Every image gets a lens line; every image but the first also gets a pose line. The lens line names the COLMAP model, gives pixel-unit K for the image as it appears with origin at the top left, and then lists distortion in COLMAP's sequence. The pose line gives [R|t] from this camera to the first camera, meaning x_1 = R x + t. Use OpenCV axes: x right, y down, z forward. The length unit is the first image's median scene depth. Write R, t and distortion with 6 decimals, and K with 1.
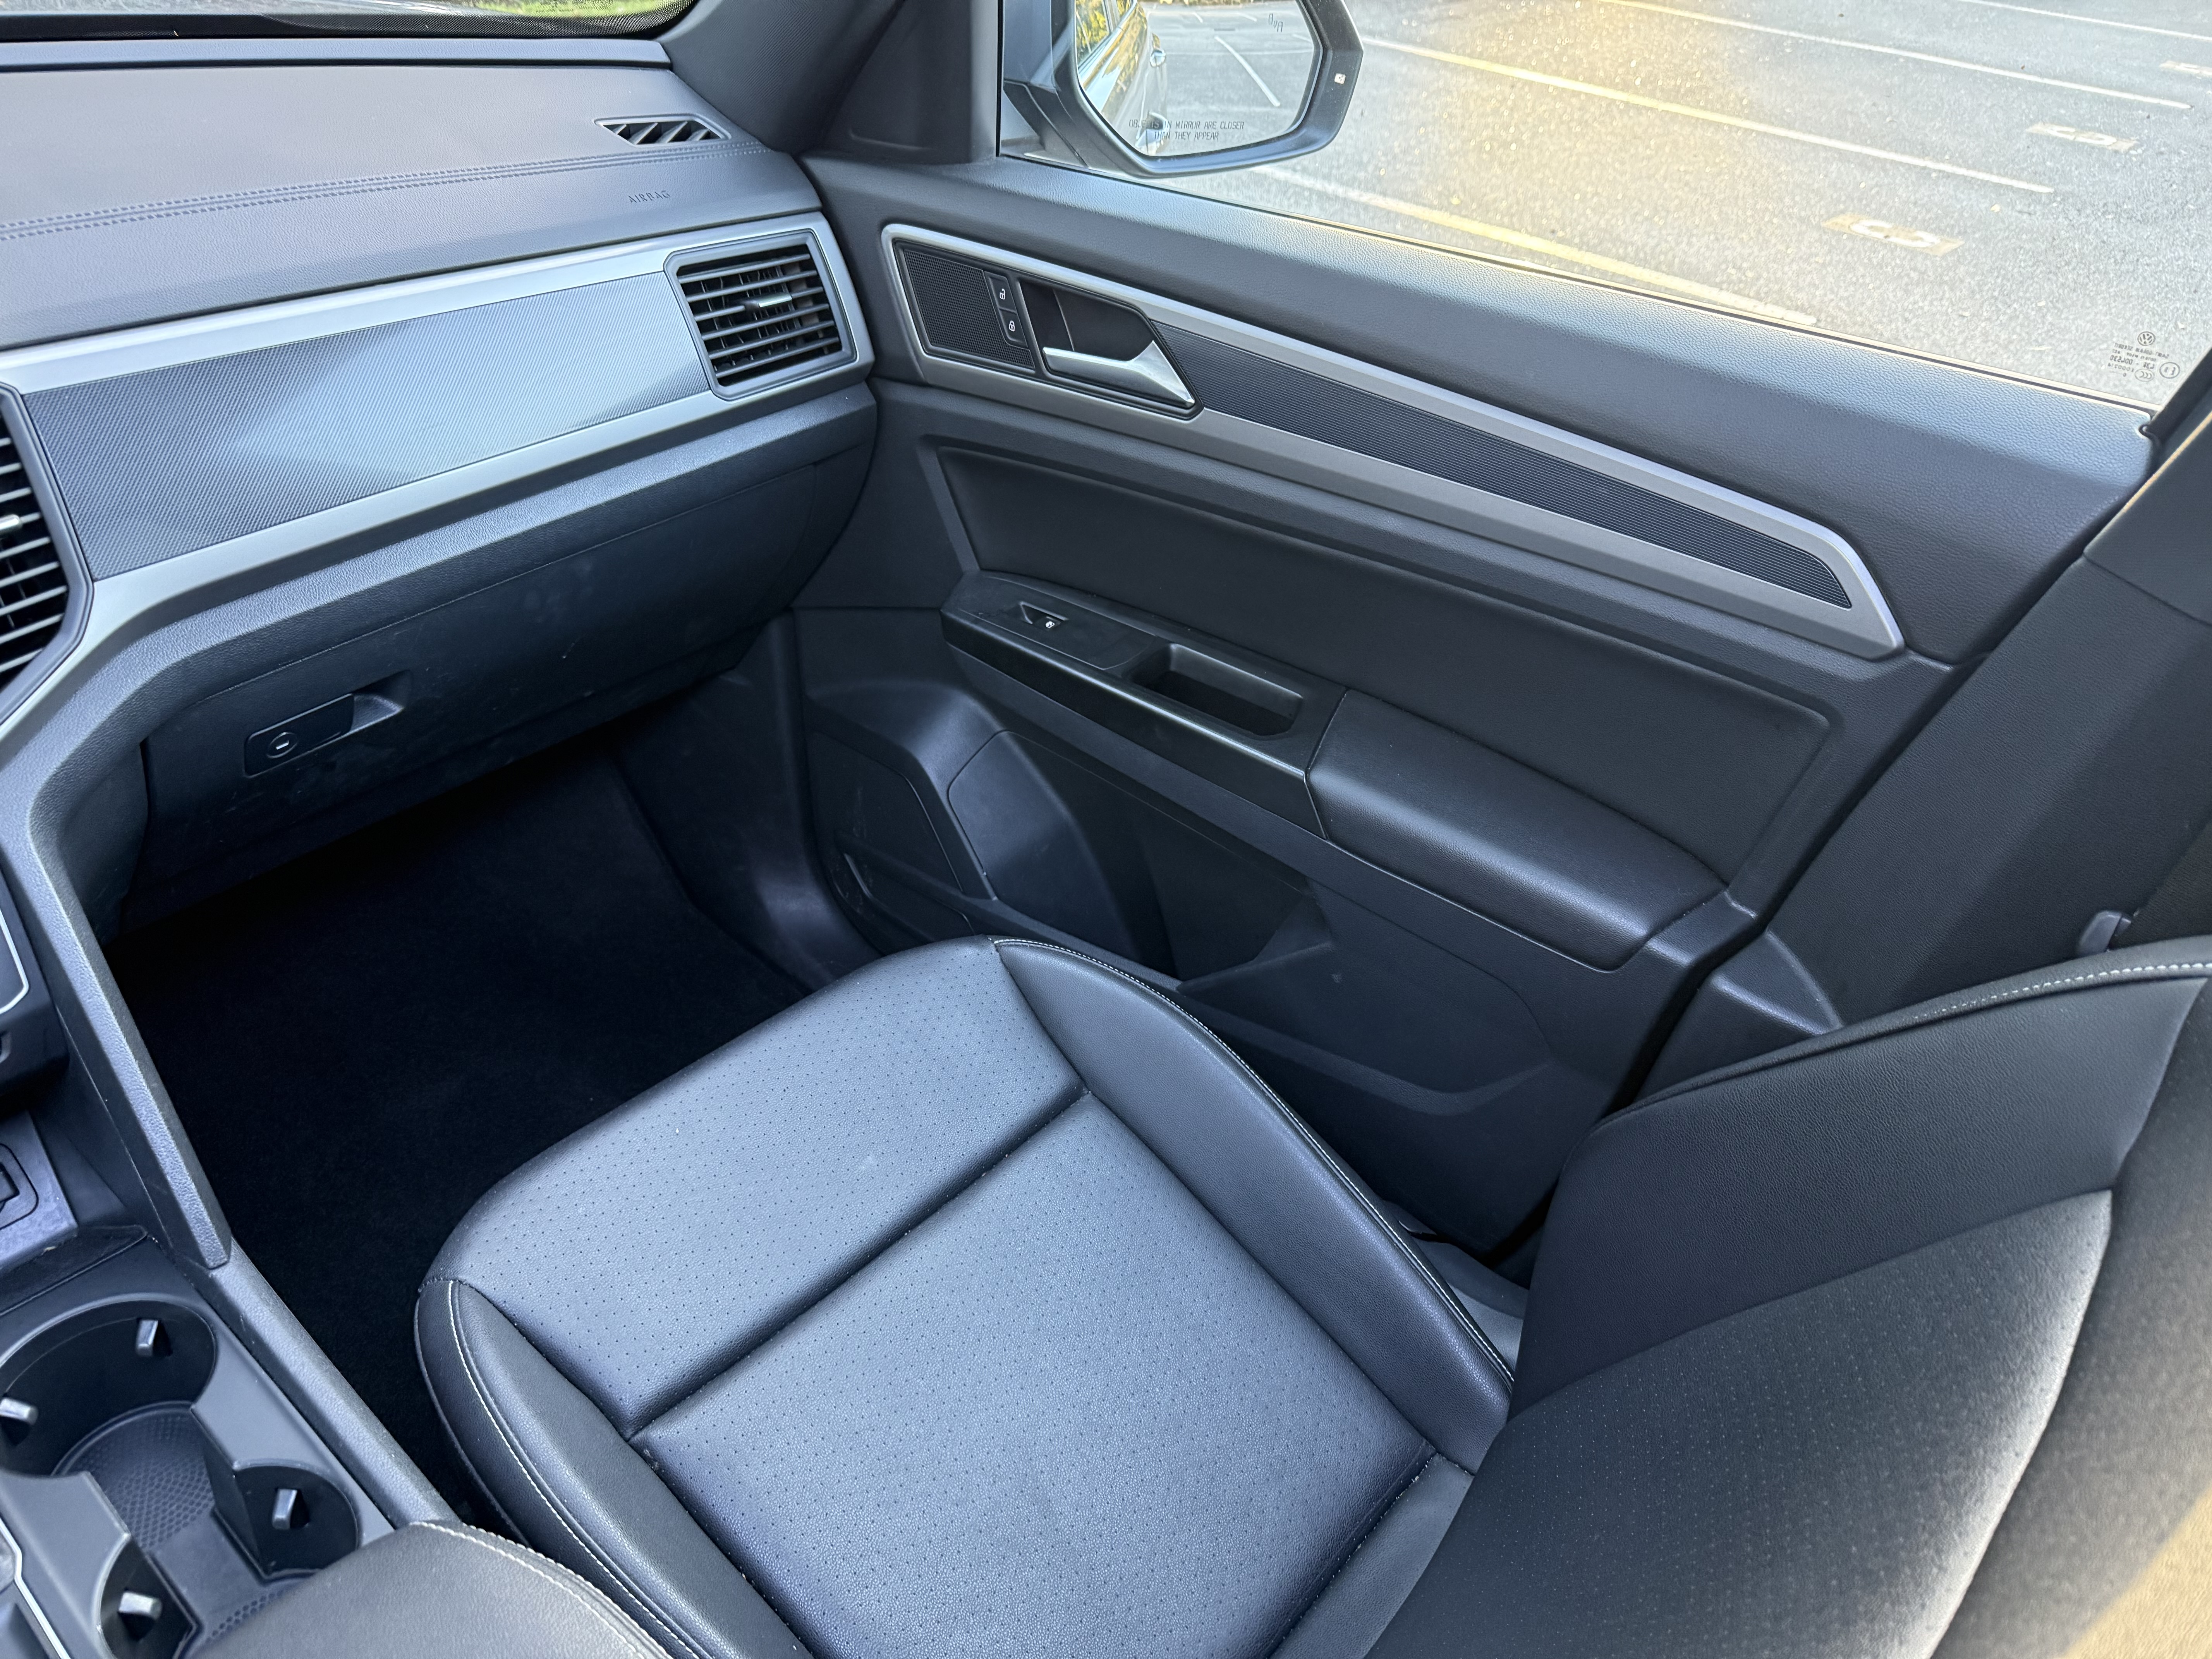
lens RADIAL K [[1552.6, 0, 1068.4], [0, 1552.6, 853.7], [0, 0, 1]] dist [0.037444, -0.039239]
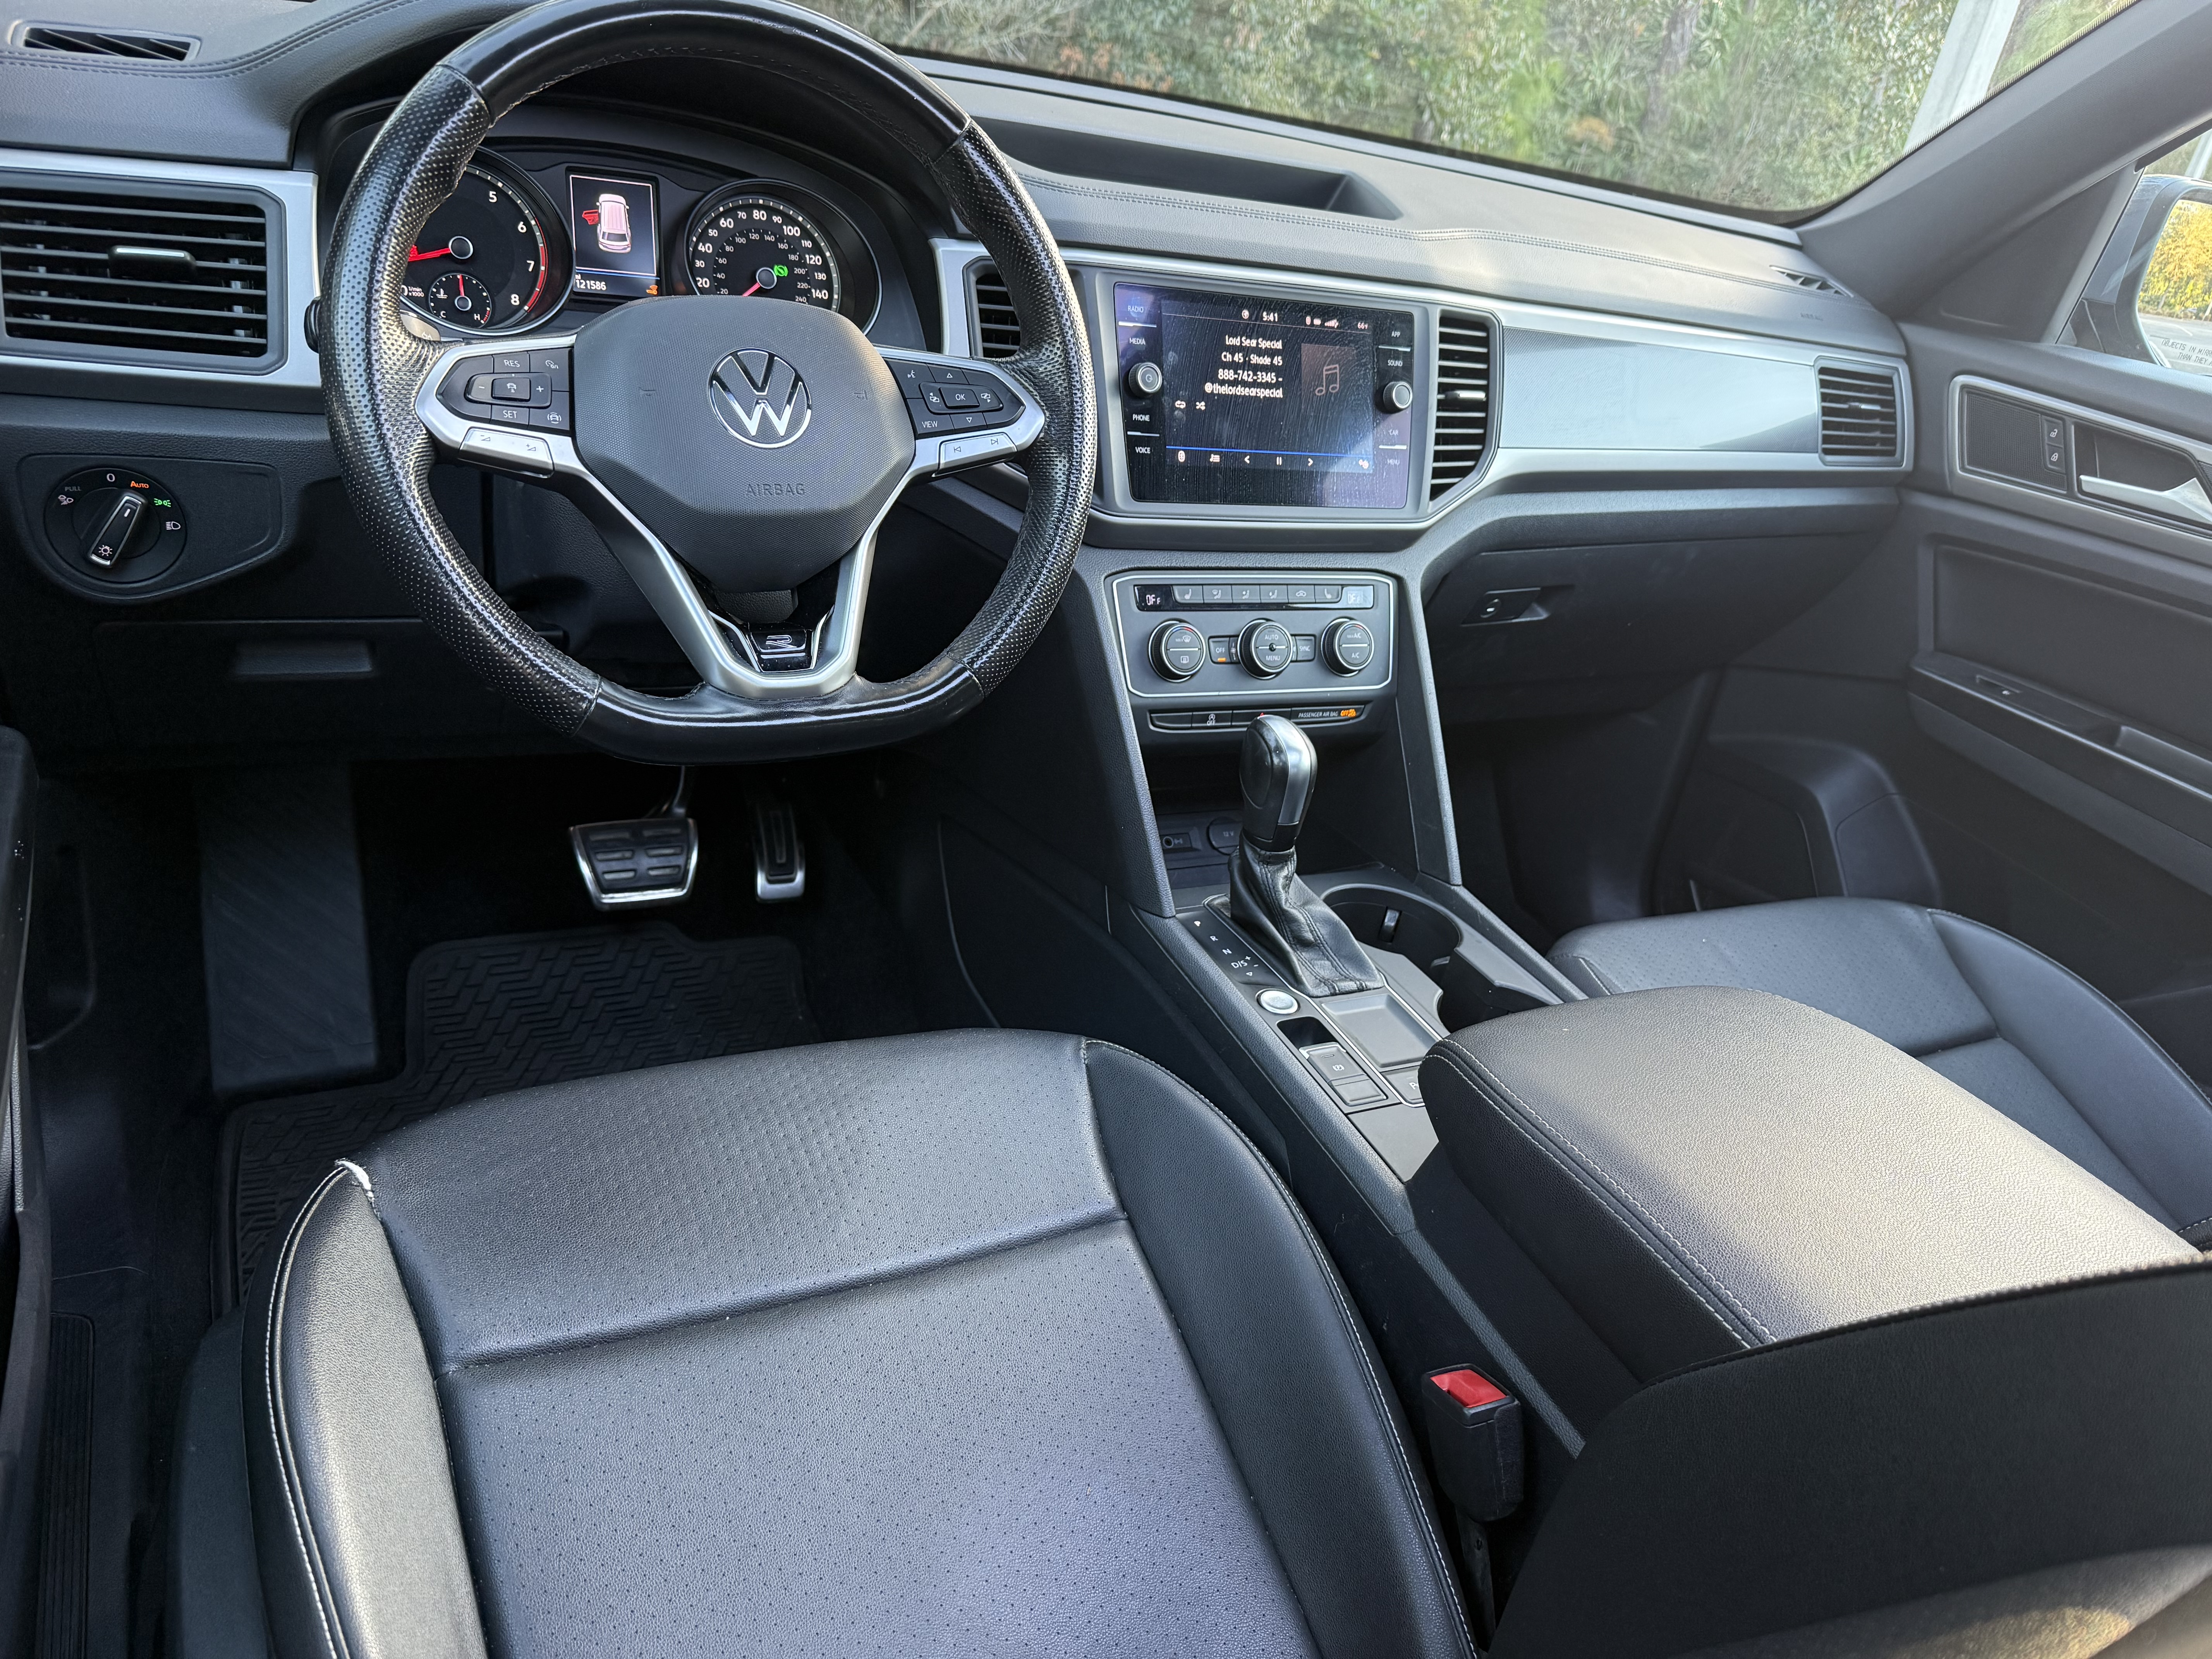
lens RADIAL K [[1525.1, 0, 1102.9], [0, 1525.1, 894.3], [0, 0, 1]] dist [0.130779, -0.222999]
pose [[0.927259, 0.262744, -0.266751, -0.334744], [-0.300316, 0.947385, -0.110782, 0.392462], [0.223609, 0.182833, 0.957377, -0.353996]]
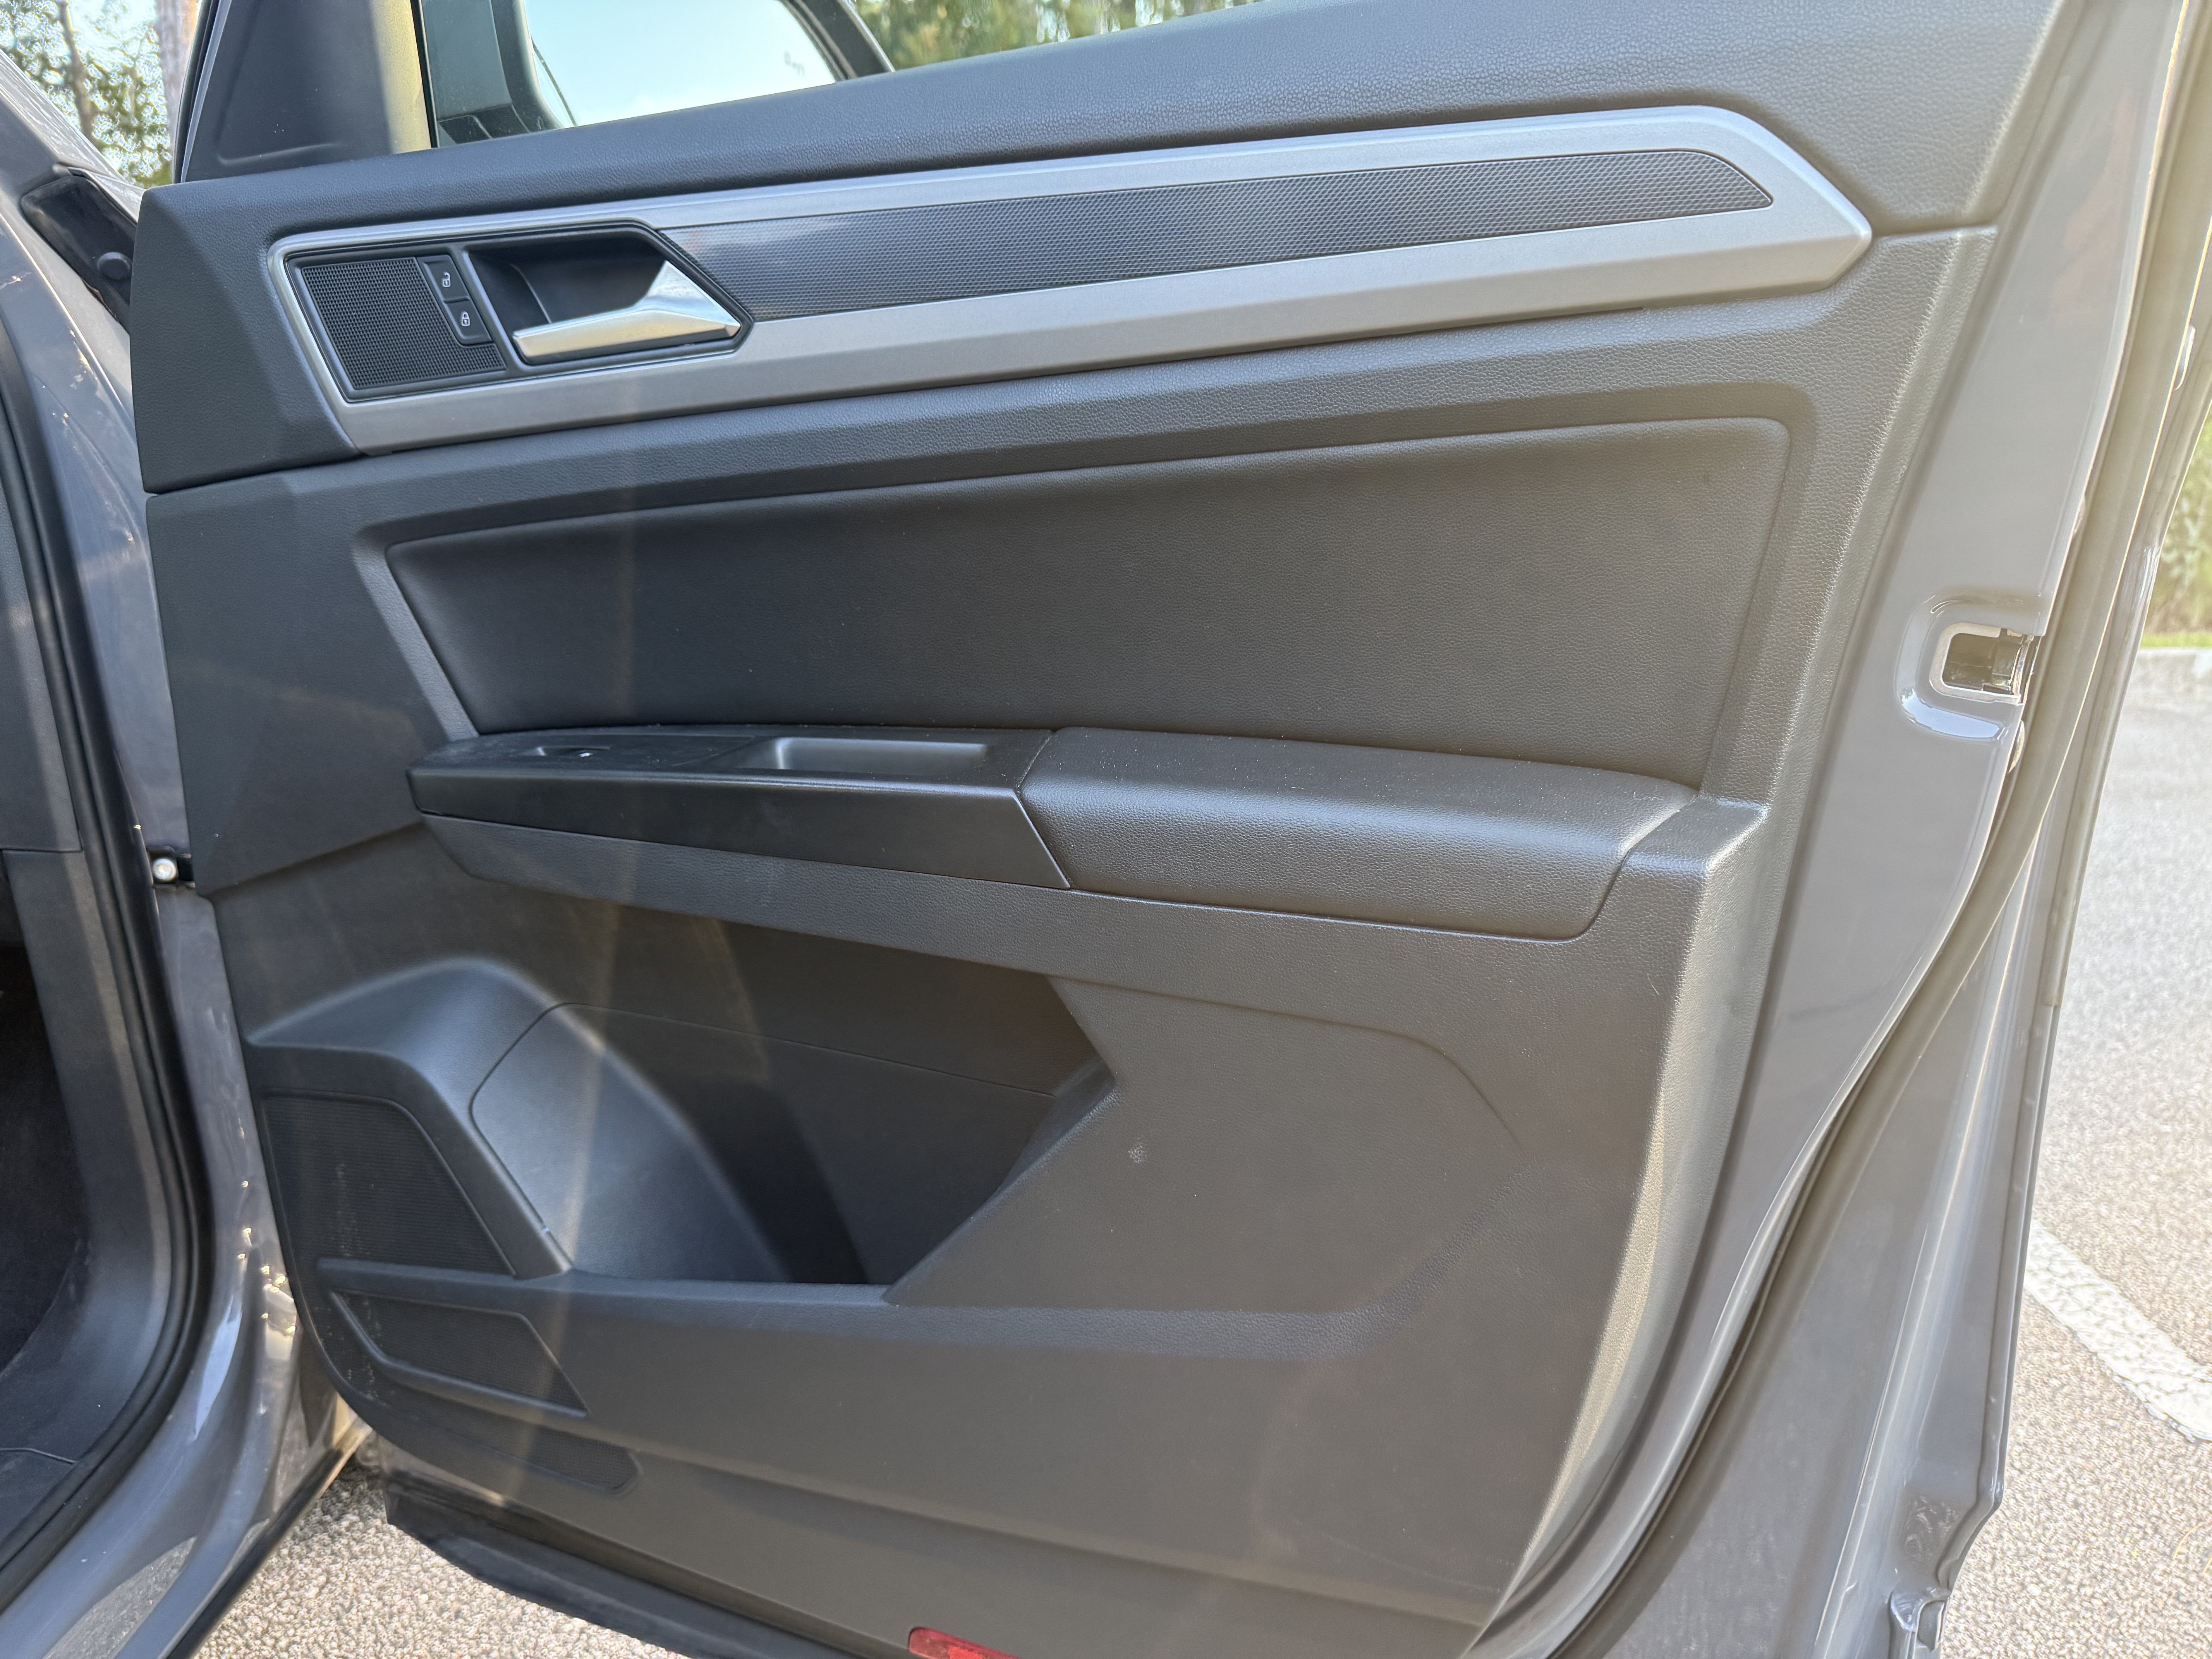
lens RADIAL K [[1525.1, 0, 1102.9], [0, 1525.1, 894.3], [0, 0, 1]] dist [0.130779, -0.222999]
pose [[0.958643, -0.139034, 0.248340, 0.028040], [0.223211, 0.908629, -0.352944, 0.197184], [-0.176578, 0.393779, 0.902085, 0.437396]]
